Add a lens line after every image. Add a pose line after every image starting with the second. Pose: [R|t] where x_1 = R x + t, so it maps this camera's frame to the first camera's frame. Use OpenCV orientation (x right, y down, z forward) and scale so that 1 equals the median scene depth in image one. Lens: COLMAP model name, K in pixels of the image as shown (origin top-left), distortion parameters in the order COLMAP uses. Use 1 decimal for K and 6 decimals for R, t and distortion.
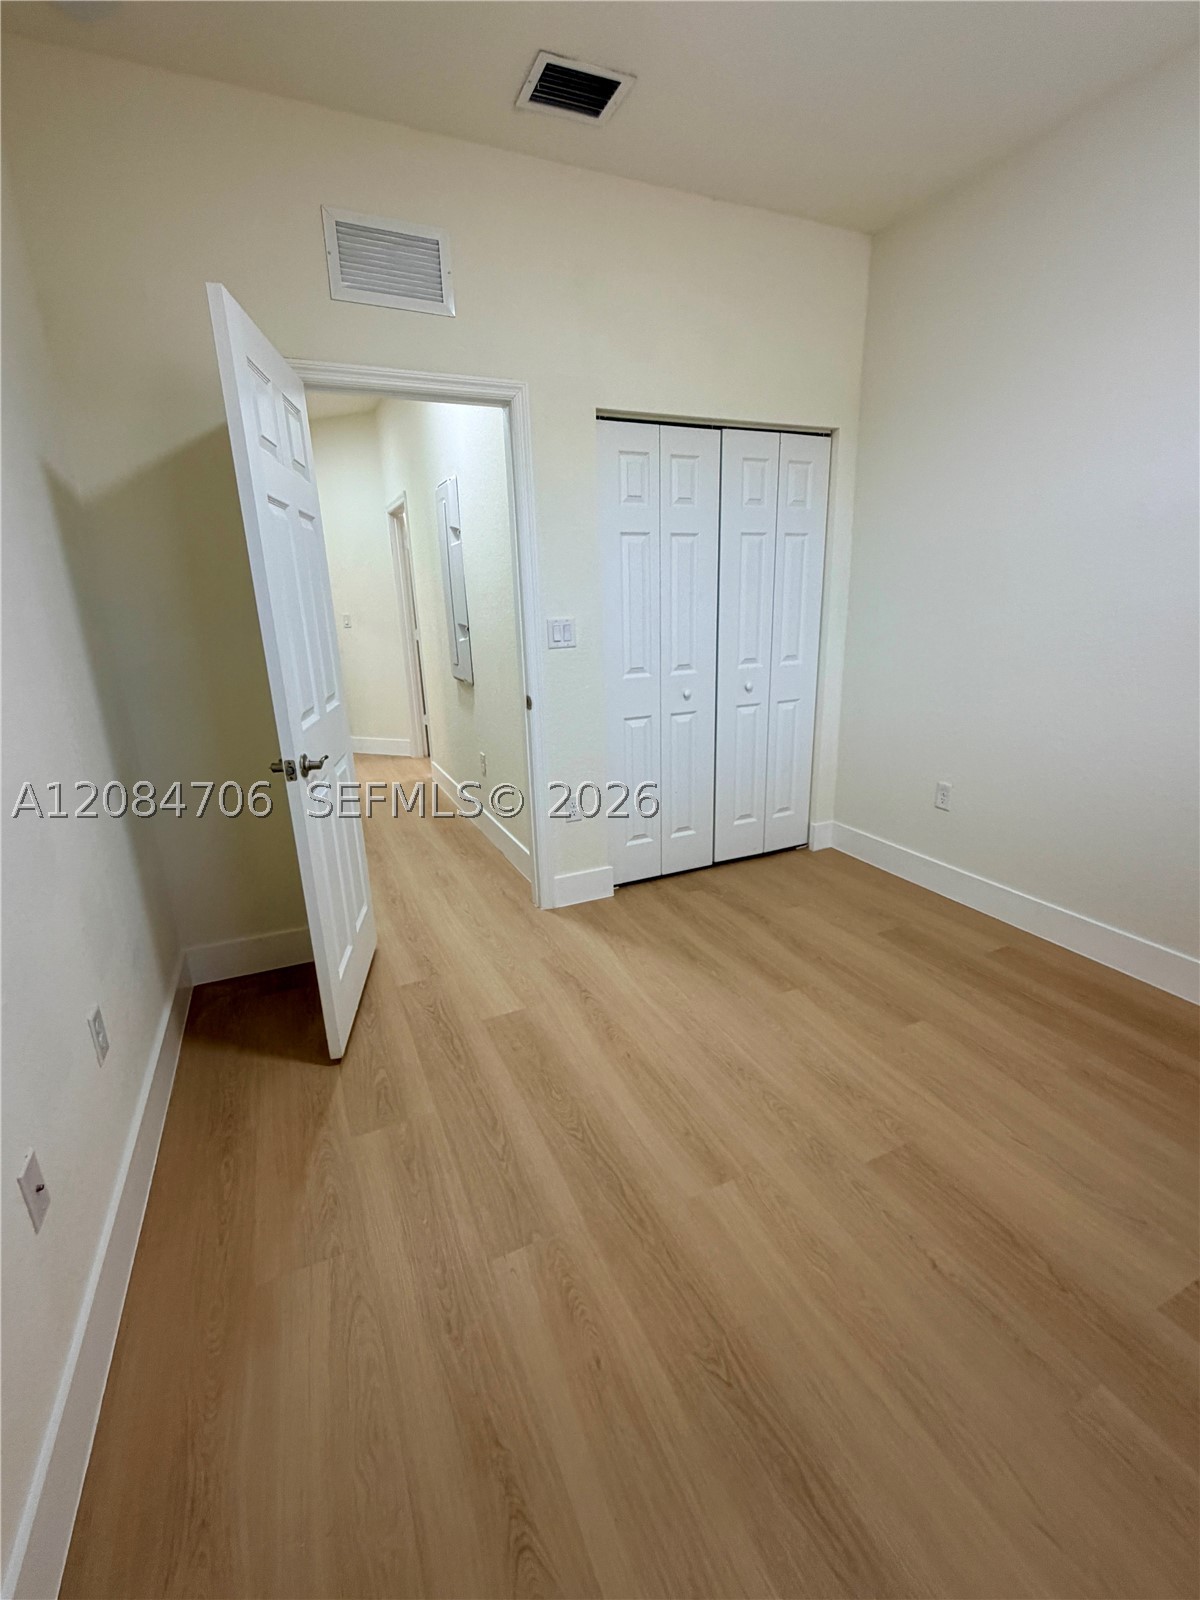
lens RADIAL K [[696.8, 0, 600.0], [0, 696.8, 800.0], [0, 0, 1]] dist [-0.001746, -0.000163]
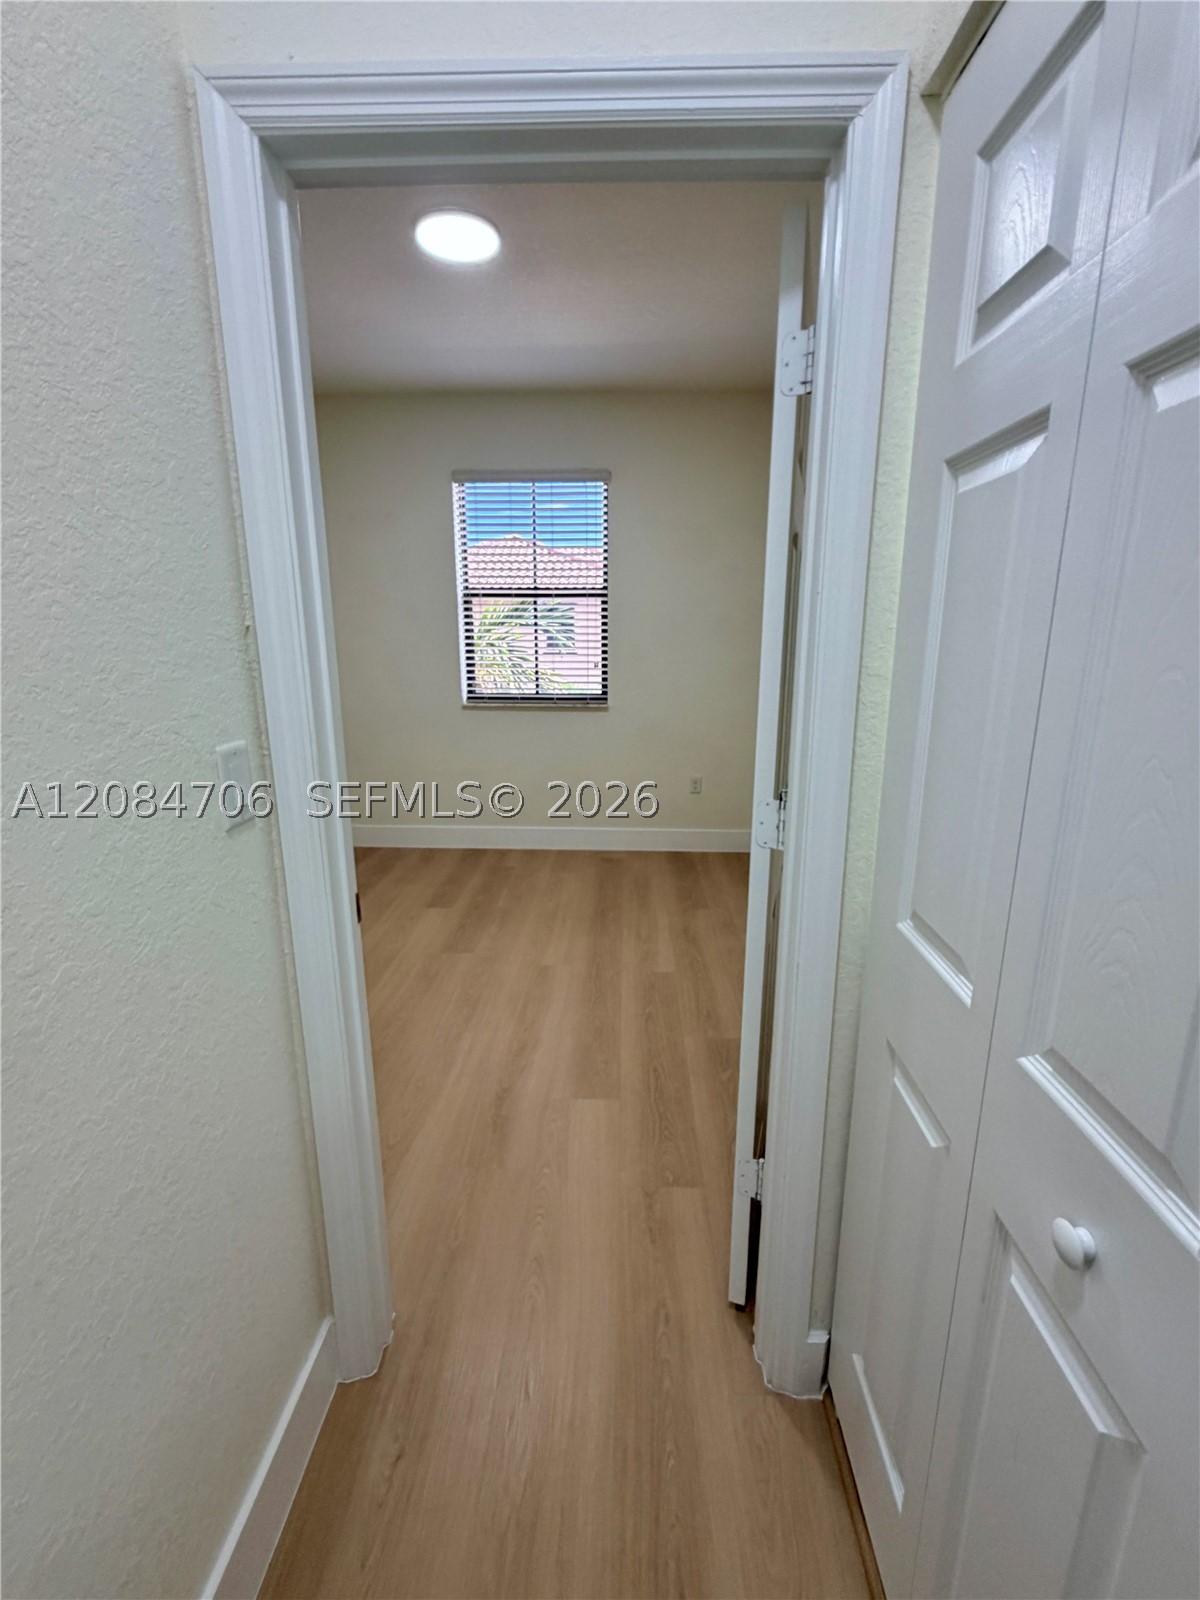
lens RADIAL K [[696.8, 0, 600.0], [0, 696.8, 800.0], [0, 0, 1]] dist [-0.001746, -0.000163]
pose [[-0.890252, -0.074139, 0.449393, -0.579948], [0.156009, 0.877342, 0.453797, -0.503897], [-0.427916, 0.474104, -0.769489, 1.665247]]
